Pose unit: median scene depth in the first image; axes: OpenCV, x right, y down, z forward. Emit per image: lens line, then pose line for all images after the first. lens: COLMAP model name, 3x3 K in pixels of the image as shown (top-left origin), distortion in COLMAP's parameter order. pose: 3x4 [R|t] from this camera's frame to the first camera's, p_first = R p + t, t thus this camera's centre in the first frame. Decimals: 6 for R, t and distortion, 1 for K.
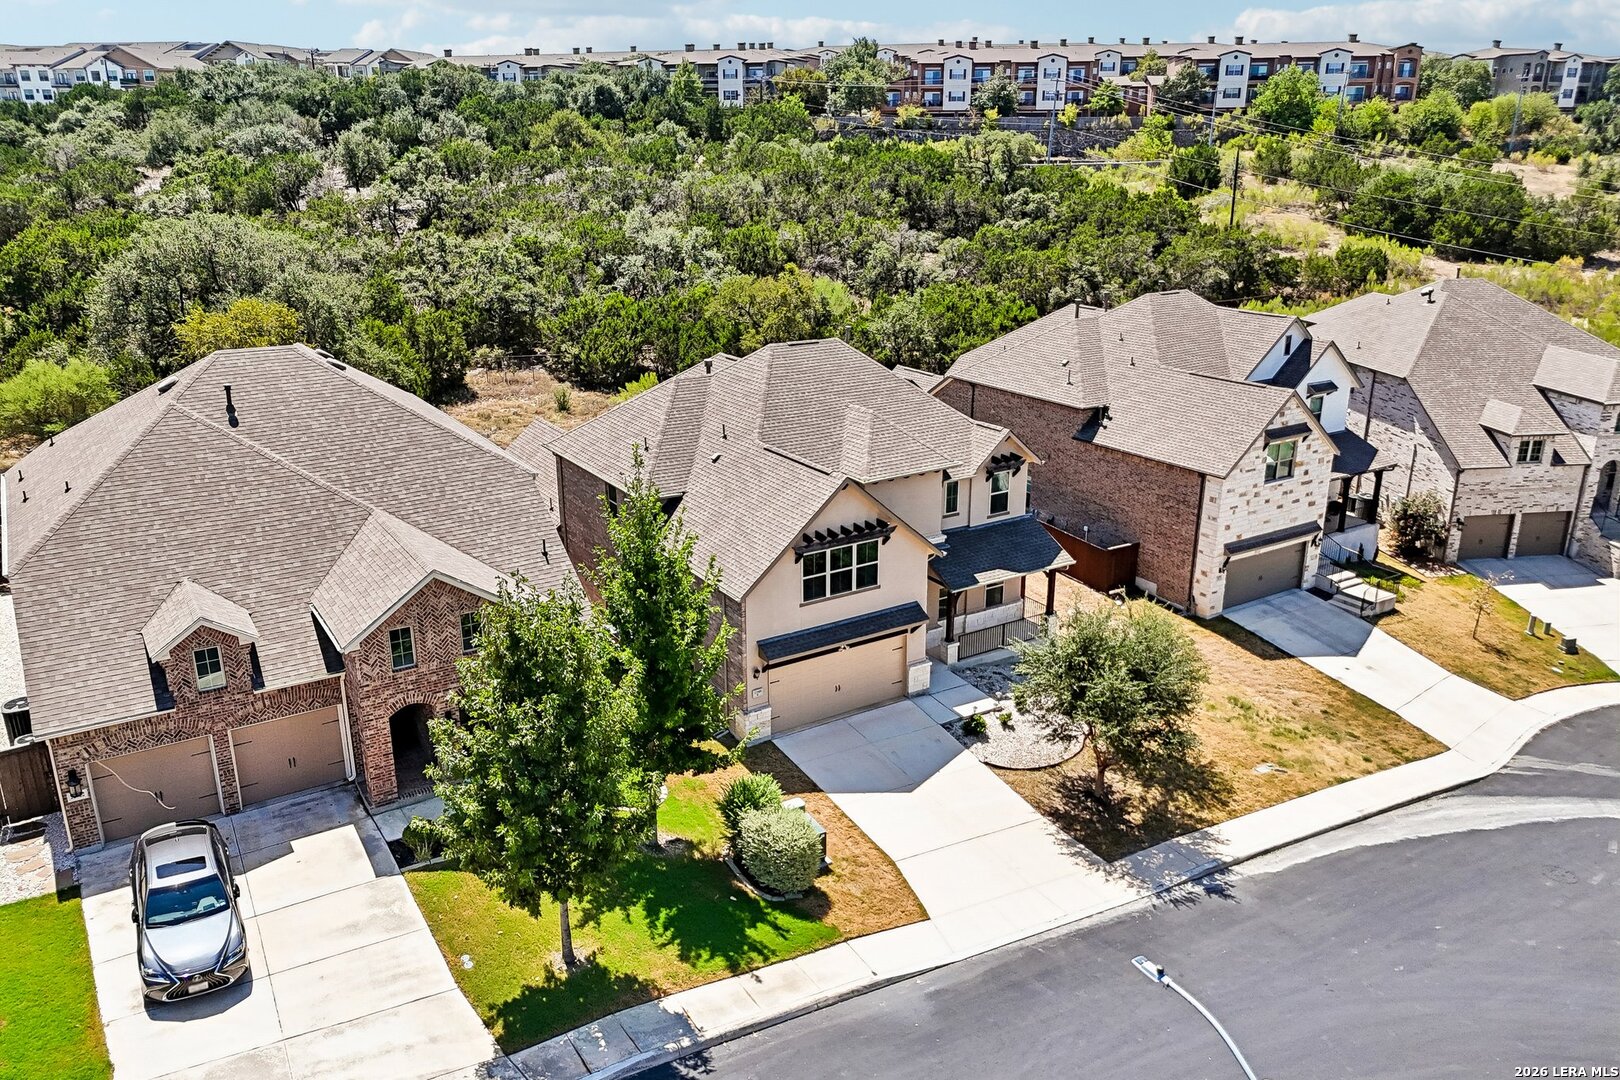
lens RADIAL K [[1205.1, 0, 811.8], [0, 1205.1, 547.5], [0, 0, 1]] dist [0.054055, -0.060377]
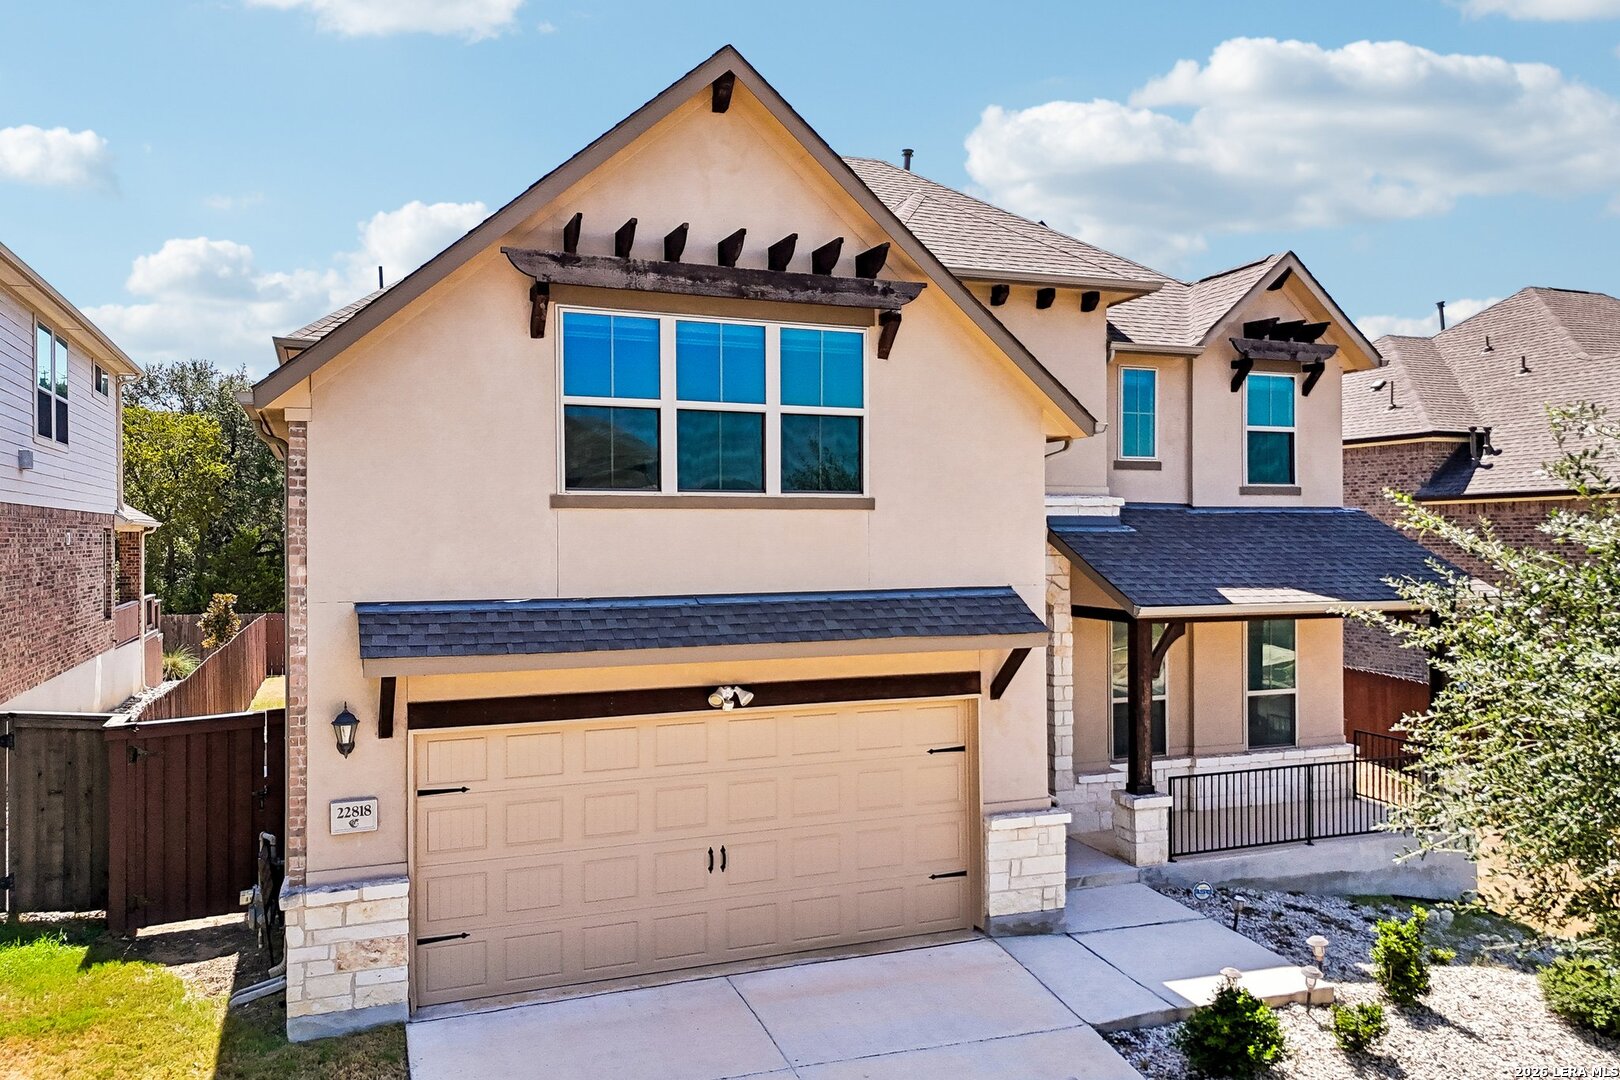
lens RADIAL K [[1205.1, 0, 811.8], [0, 1205.1, 547.5], [0, 0, 1]] dist [0.054055, -0.060377]
pose [[0.982953, -0.000754, -0.183856, 0.092056], [-0.057640, 0.948316, -0.312049, 0.130046], [0.174589, 0.317327, 0.932107, 0.692809]]
